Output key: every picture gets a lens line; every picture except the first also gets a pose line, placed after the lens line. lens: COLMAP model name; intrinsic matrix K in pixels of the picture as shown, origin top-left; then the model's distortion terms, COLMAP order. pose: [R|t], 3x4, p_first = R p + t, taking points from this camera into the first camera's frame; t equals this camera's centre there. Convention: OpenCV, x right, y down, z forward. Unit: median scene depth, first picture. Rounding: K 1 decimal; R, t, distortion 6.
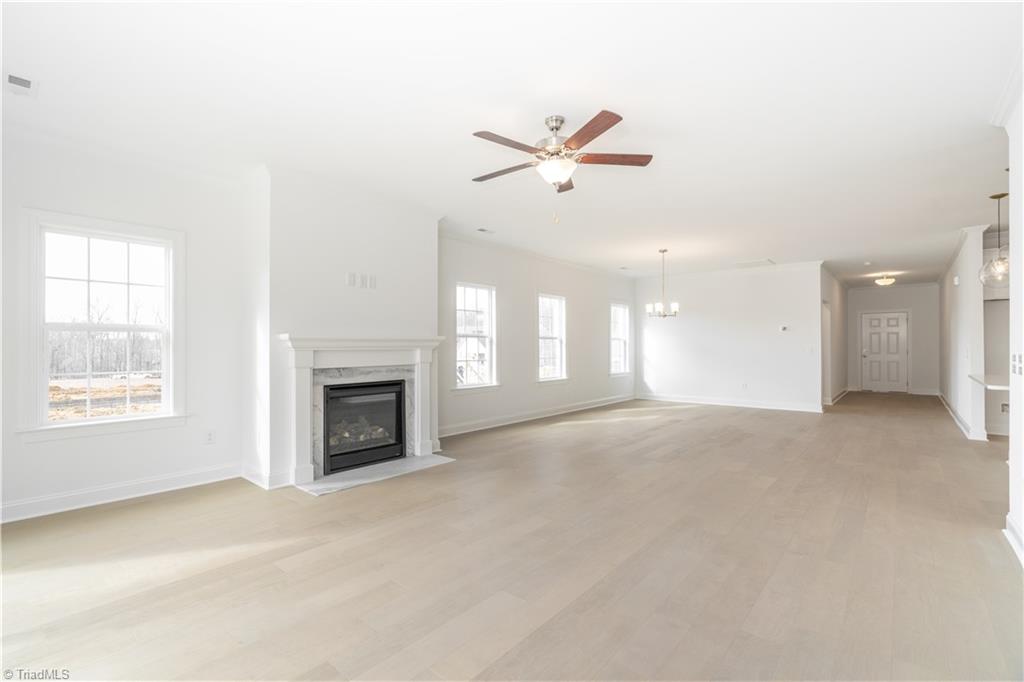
lens RADIAL K [[470.0, 0, 510.0], [0, 470.0, 343.3], [0, 0, 1]] dist [-0.004876, -0.000110]
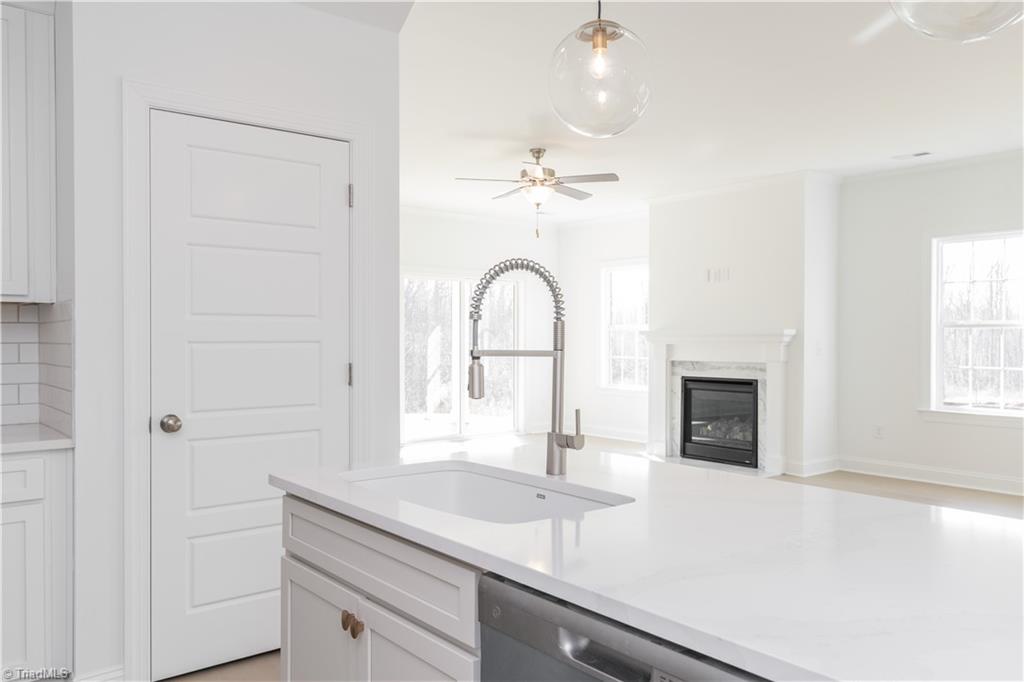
lens RADIAL K [[791.6, 0, 546.5], [0, 791.6, 342.4], [0, 0, 1]] dist [0.001970, 0.000009]
pose [[-0.153322, 0.005944, -0.988158, 1.401442], [0.001412, 0.999982, 0.005796, -0.001264], [0.988175, -0.000506, -0.153327, 0.909916]]
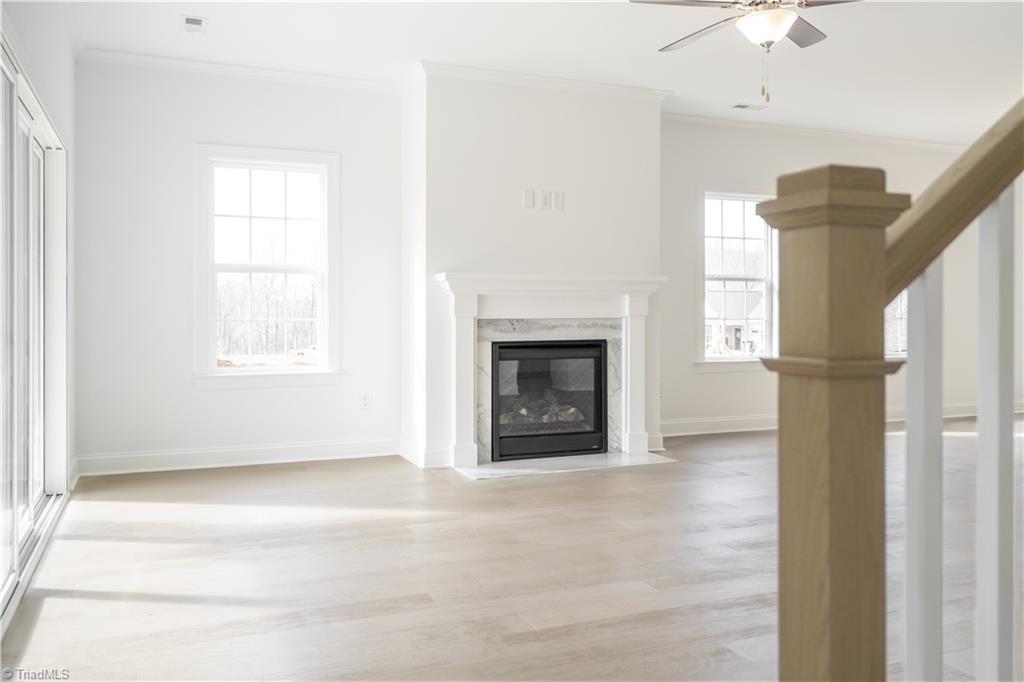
lens RADIAL K [[849.2, 0, 488.2], [0, 849.2, 309.2], [0, 0, 1]] dist [-0.009509, -0.001182]
pose [[0.890160, 0.001614, -0.455645, 0.202861], [-0.000013, 0.999994, 0.003519, 0.030669], [0.455648, -0.003126, 0.890155, -0.197462]]
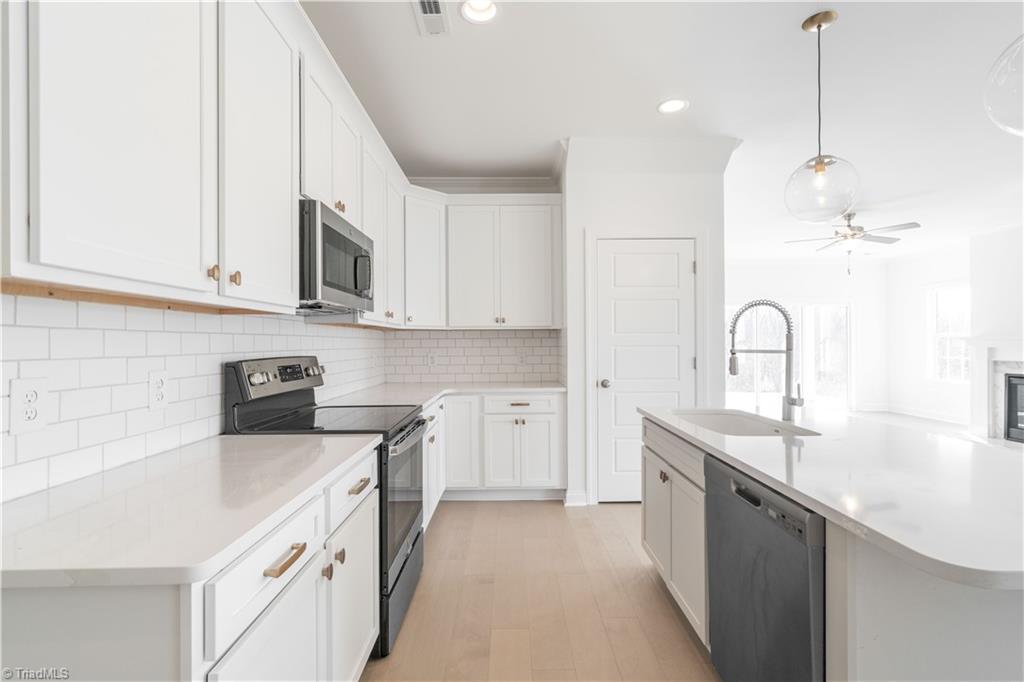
lens RADIAL K [[470.0, 0, 510.0], [0, 470.0, 343.3], [0, 0, 1]] dist [-0.004876, -0.000110]
pose [[-0.756666, 0.001810, -0.653799, 1.474180], [0.005205, 0.999981, -0.003256, -0.000837], [0.653781, -0.005866, -0.756661, 1.018417]]
